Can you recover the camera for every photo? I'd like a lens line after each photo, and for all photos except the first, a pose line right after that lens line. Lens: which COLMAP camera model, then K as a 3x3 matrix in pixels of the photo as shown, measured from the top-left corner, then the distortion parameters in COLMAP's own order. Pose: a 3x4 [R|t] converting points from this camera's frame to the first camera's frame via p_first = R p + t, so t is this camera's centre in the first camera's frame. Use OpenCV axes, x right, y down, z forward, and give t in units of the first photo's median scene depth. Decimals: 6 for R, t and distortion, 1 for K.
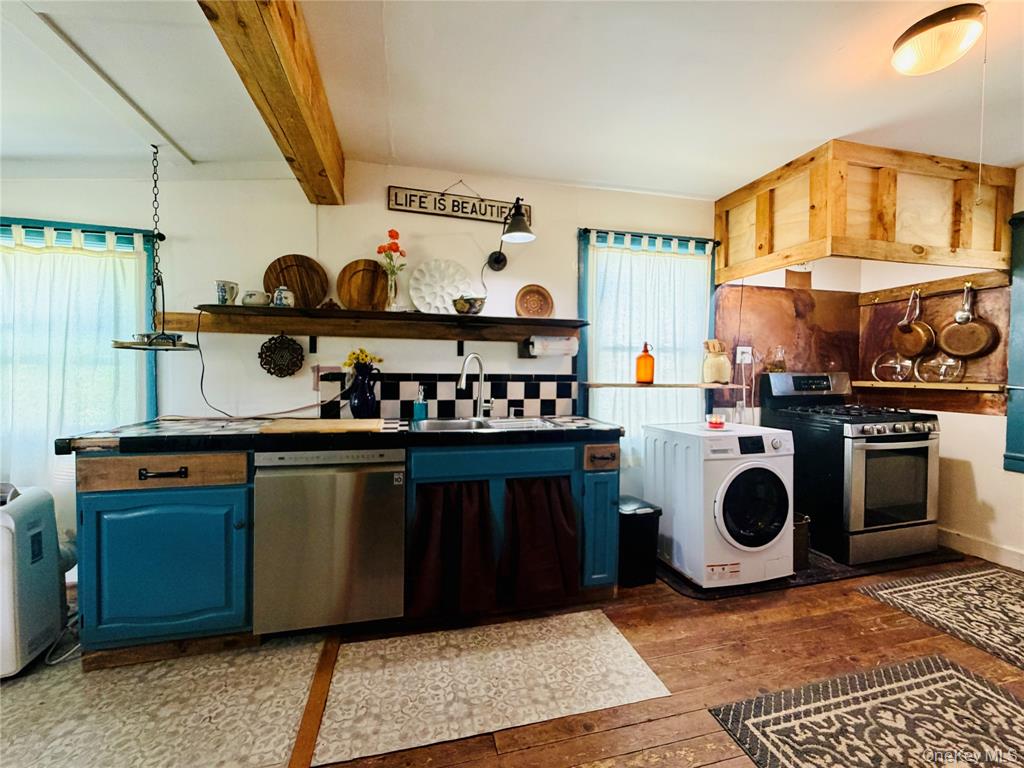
lens RADIAL K [[407.8, 0, 510.2], [0, 407.8, 384.7], [0, 0, 1]] dist [0.000180, 0.000397]
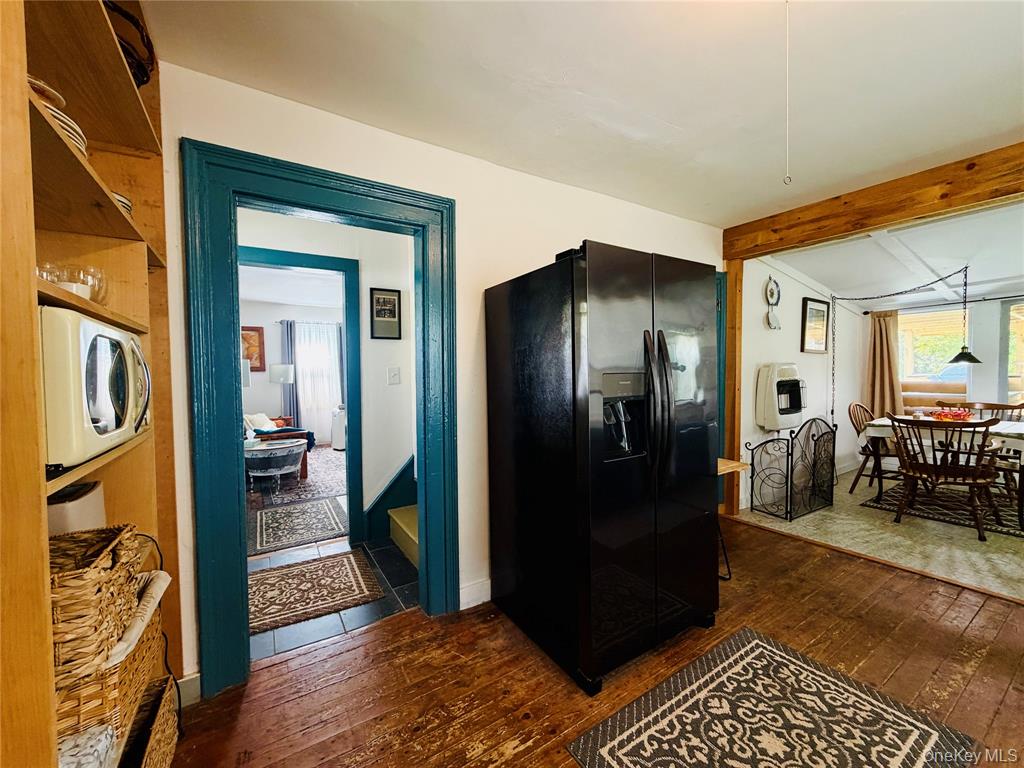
lens RADIAL K [[407.8, 0, 511.3], [0, 407.8, 384.1], [0, 0, 1]] dist [0.000180, 0.000397]
pose [[-0.950293, 0.022693, -0.310529, 1.353695], [0.002635, 0.997891, 0.064863, -0.073892], [0.311346, 0.060821, -0.948348, 1.139591]]
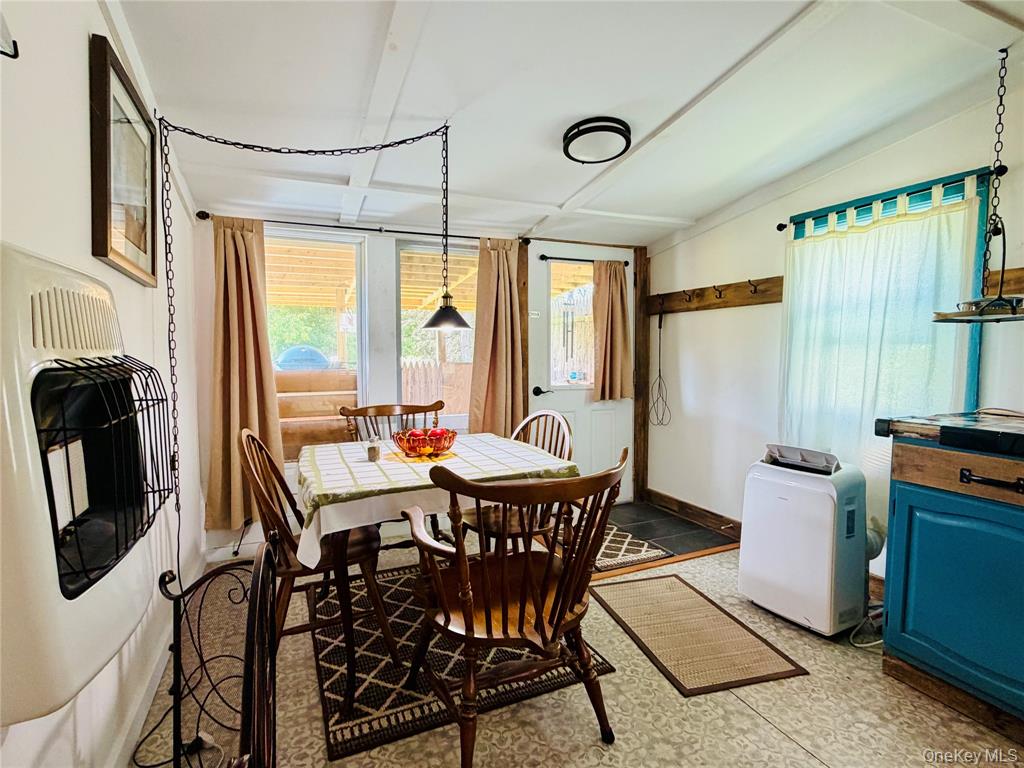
lens RADIAL K [[517.4, 0, 511.5], [0, 517.4, 382.8], [0, 0, 1]] dist [0.002738, -0.001081]
pose [[0.164862, 0.047759, -0.985160, -0.045619], [-0.036287, 0.998444, 0.042330, 0.022166], [0.985649, 0.028770, 0.166339, -0.040578]]
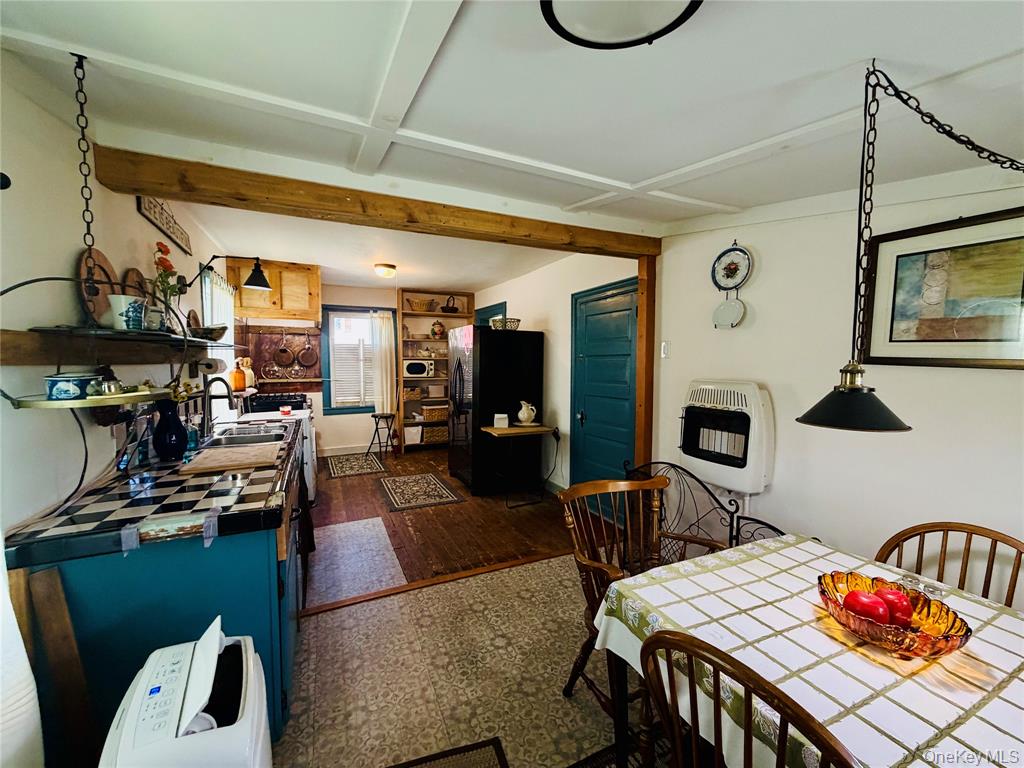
lens RADIAL K [[407.8, 0, 511.8], [0, 407.8, 384.8], [0, 0, 1]] dist [0.000180, 0.000397]
pose [[-0.201111, -0.070130, 0.977055, -1.630712], [0.026422, 0.996683, 0.076977, -0.147390], [-0.979212, 0.041296, -0.198591, 0.541200]]
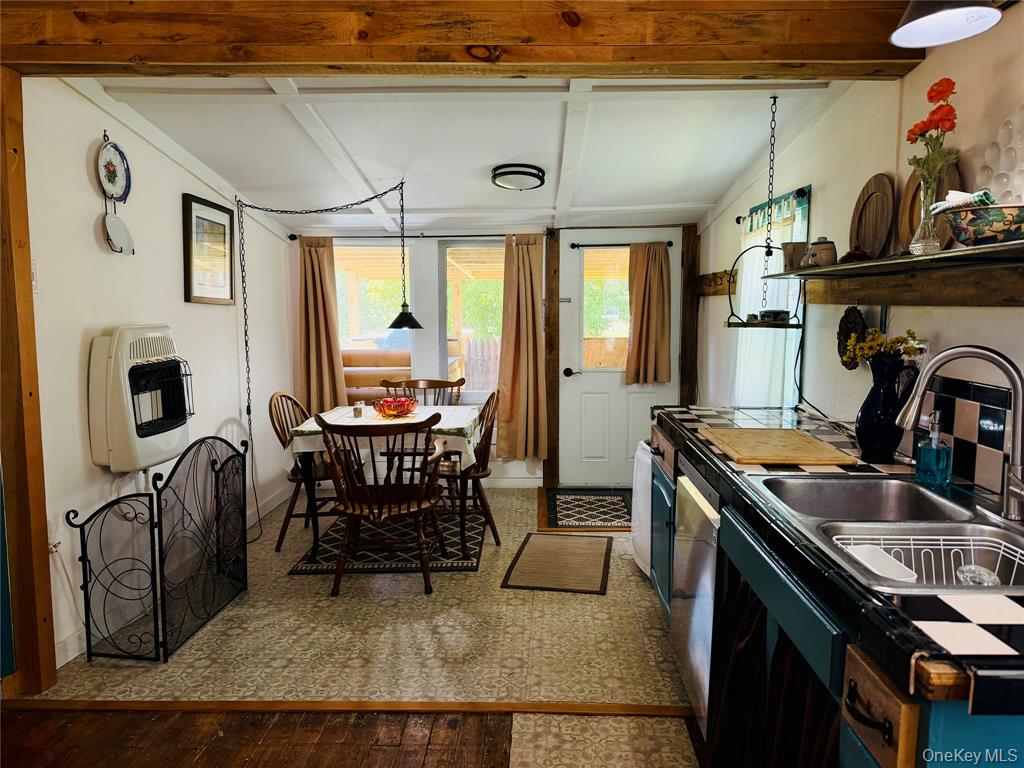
lens RADIAL K [[715.0, 0, 520.0], [0, 715.0, 389.2], [0, 0, 1]] dist [0.039771, -0.065860]
pose [[-0.267476, 0.102143, -0.958135, 0.848498], [-0.035085, 0.992674, 0.115619, -0.123129], [0.962925, 0.064542, -0.261933, 0.942728]]
